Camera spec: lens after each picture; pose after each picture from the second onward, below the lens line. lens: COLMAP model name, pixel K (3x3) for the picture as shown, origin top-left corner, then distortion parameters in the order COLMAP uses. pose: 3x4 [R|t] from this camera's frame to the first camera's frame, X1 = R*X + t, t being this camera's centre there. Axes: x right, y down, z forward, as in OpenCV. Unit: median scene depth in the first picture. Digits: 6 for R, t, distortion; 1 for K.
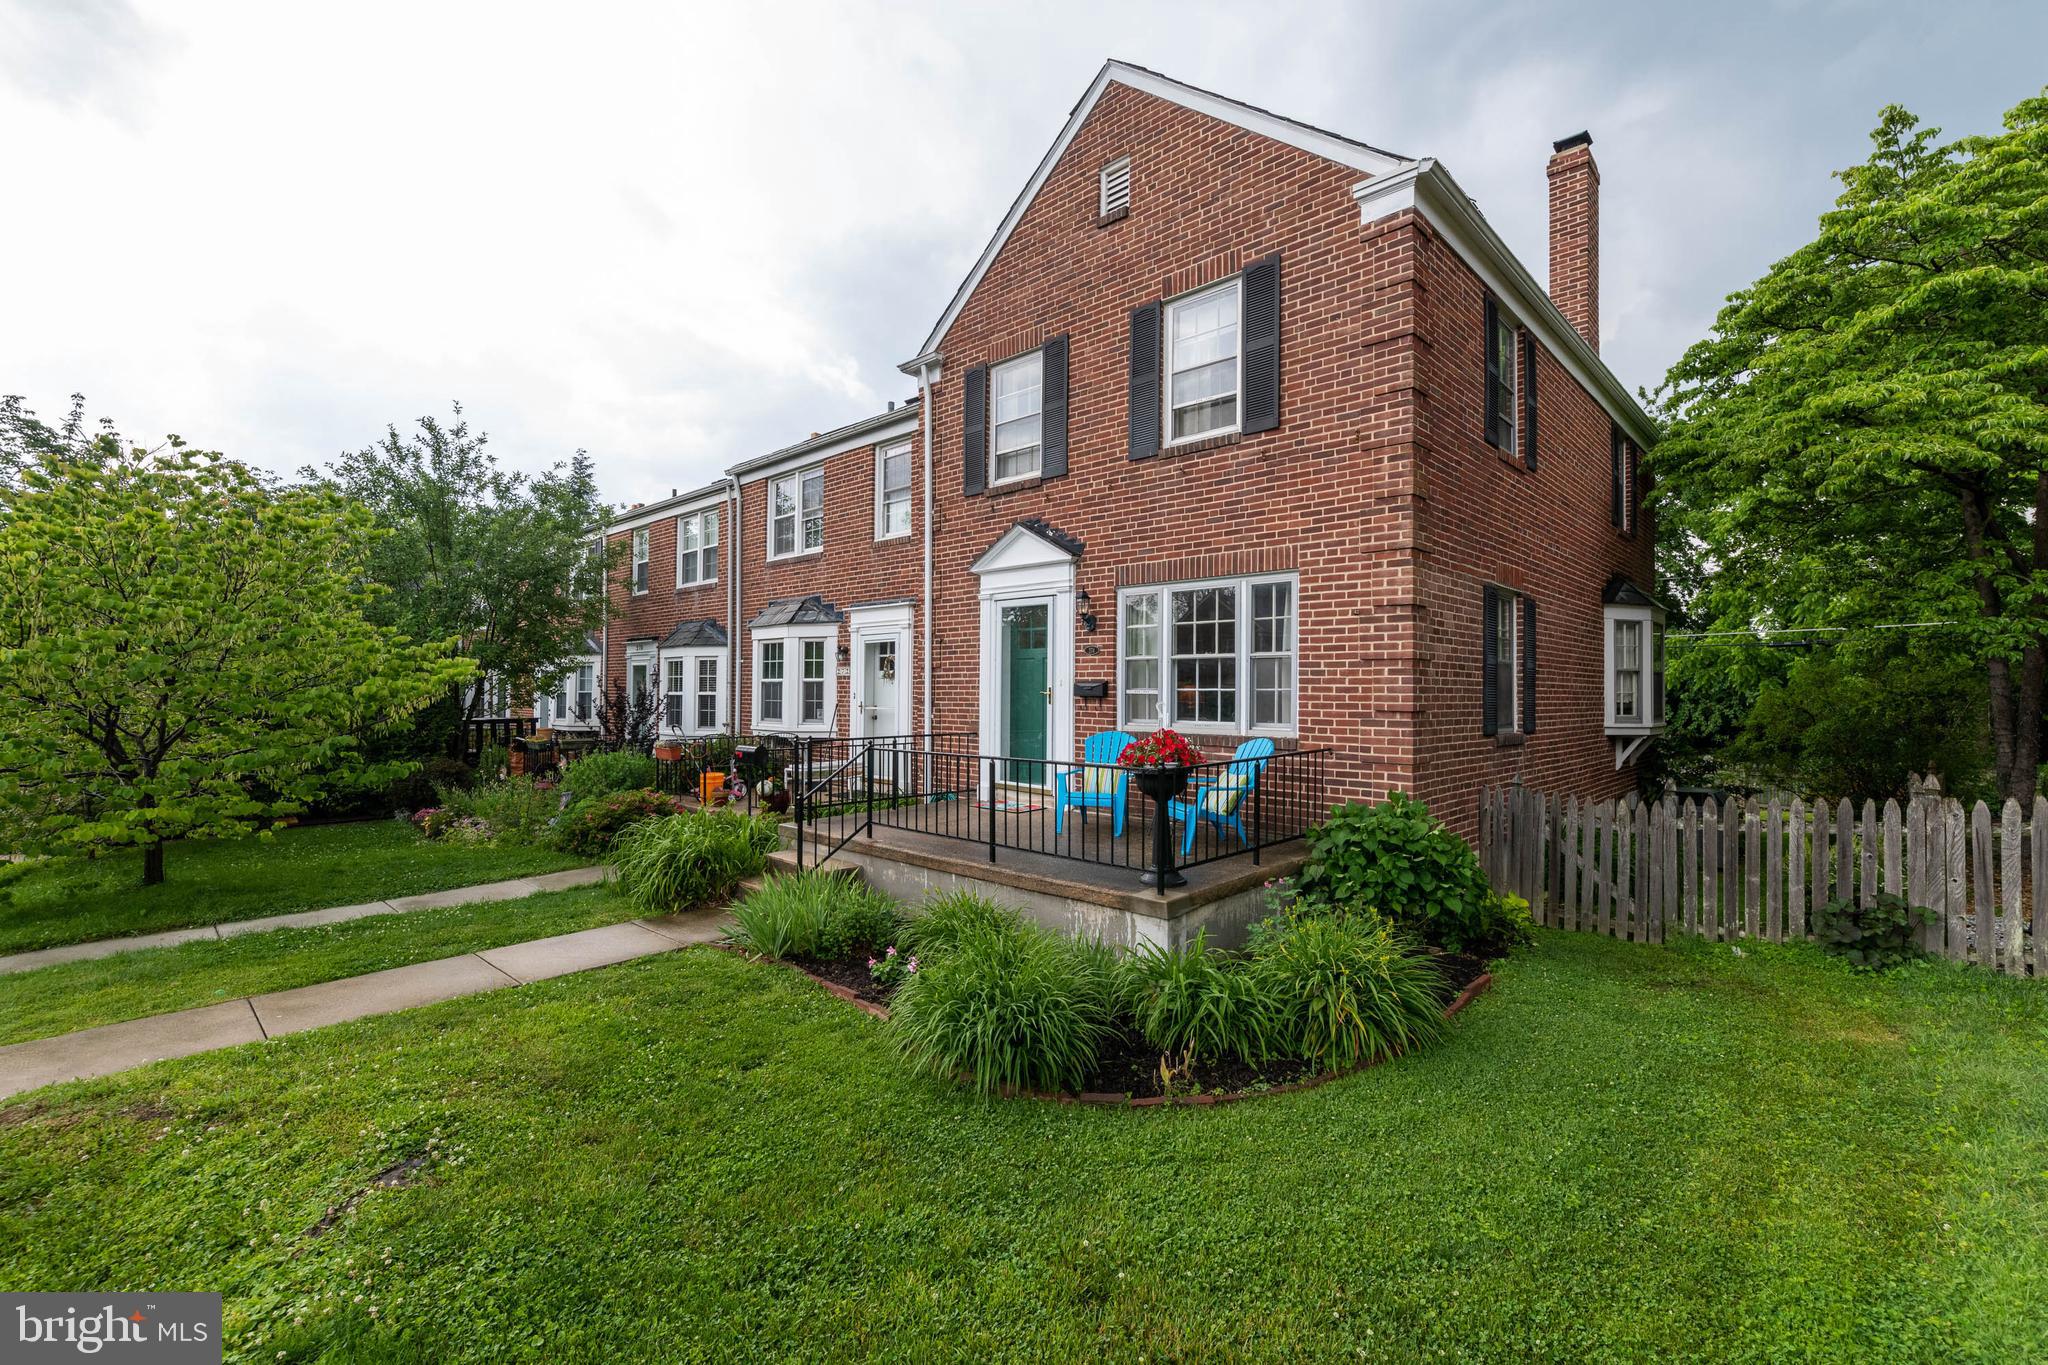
lens RADIAL K [[883.6, 0, 1023.9], [0, 883.6, 681.4], [0, 0, 1]] dist [-0.001124, -0.001638]
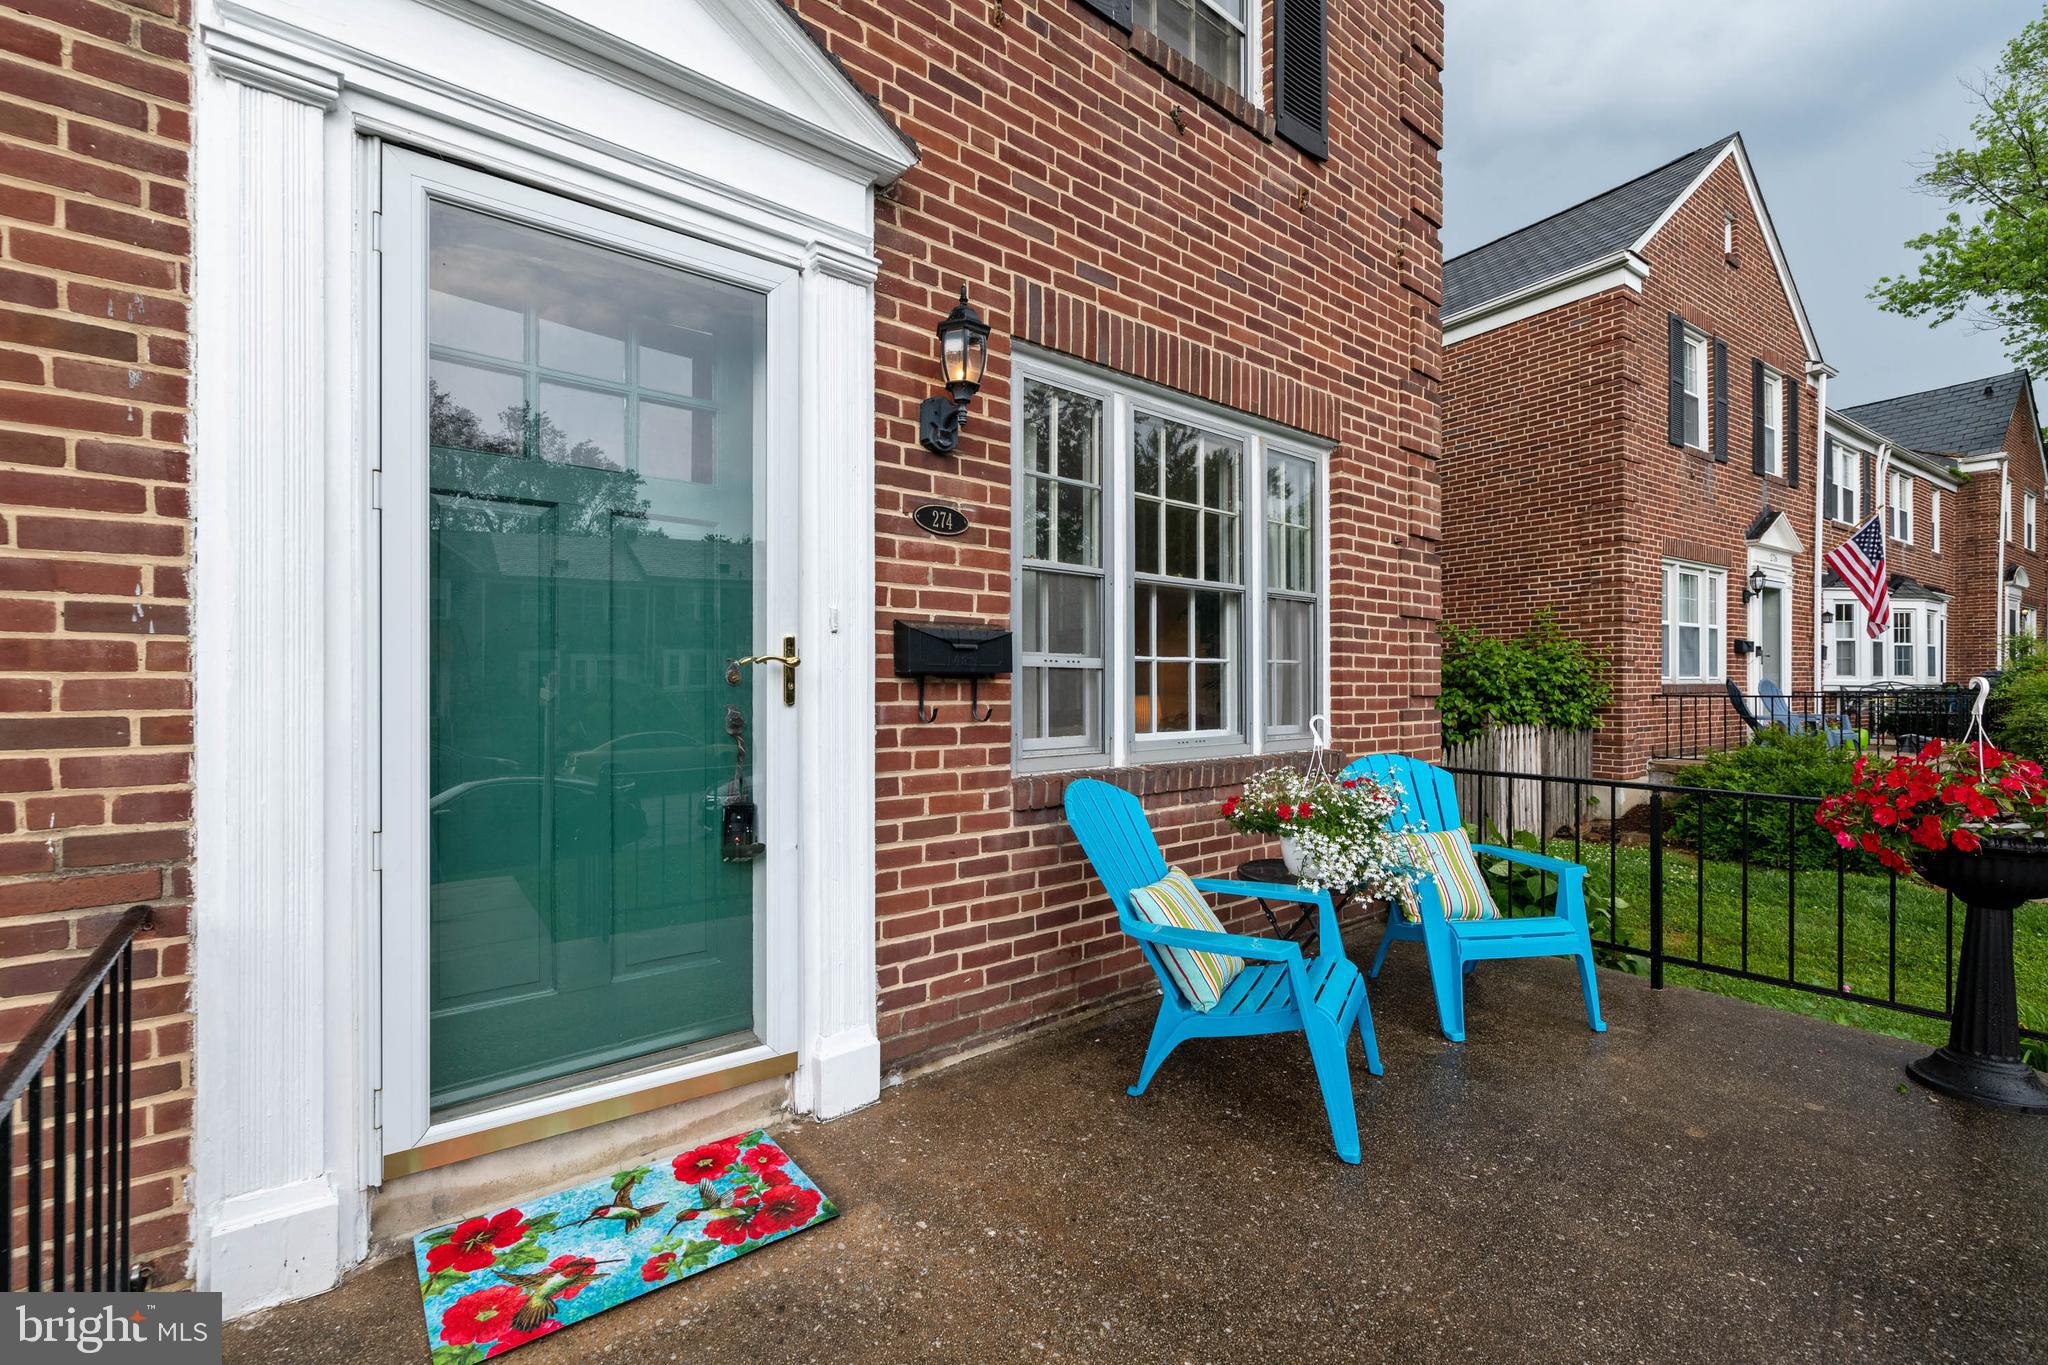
lens RADIAL K [[883.6, 0, 1023.3], [0, 883.6, 684.0], [0, 0, 1]] dist [-0.001124, -0.001638]
pose [[0.117777, 0.001964, 0.993038, -0.234019], [-0.006233, 0.999980, -0.001239, 0.022434], [-0.993020, -0.006044, 0.117787, 1.018024]]
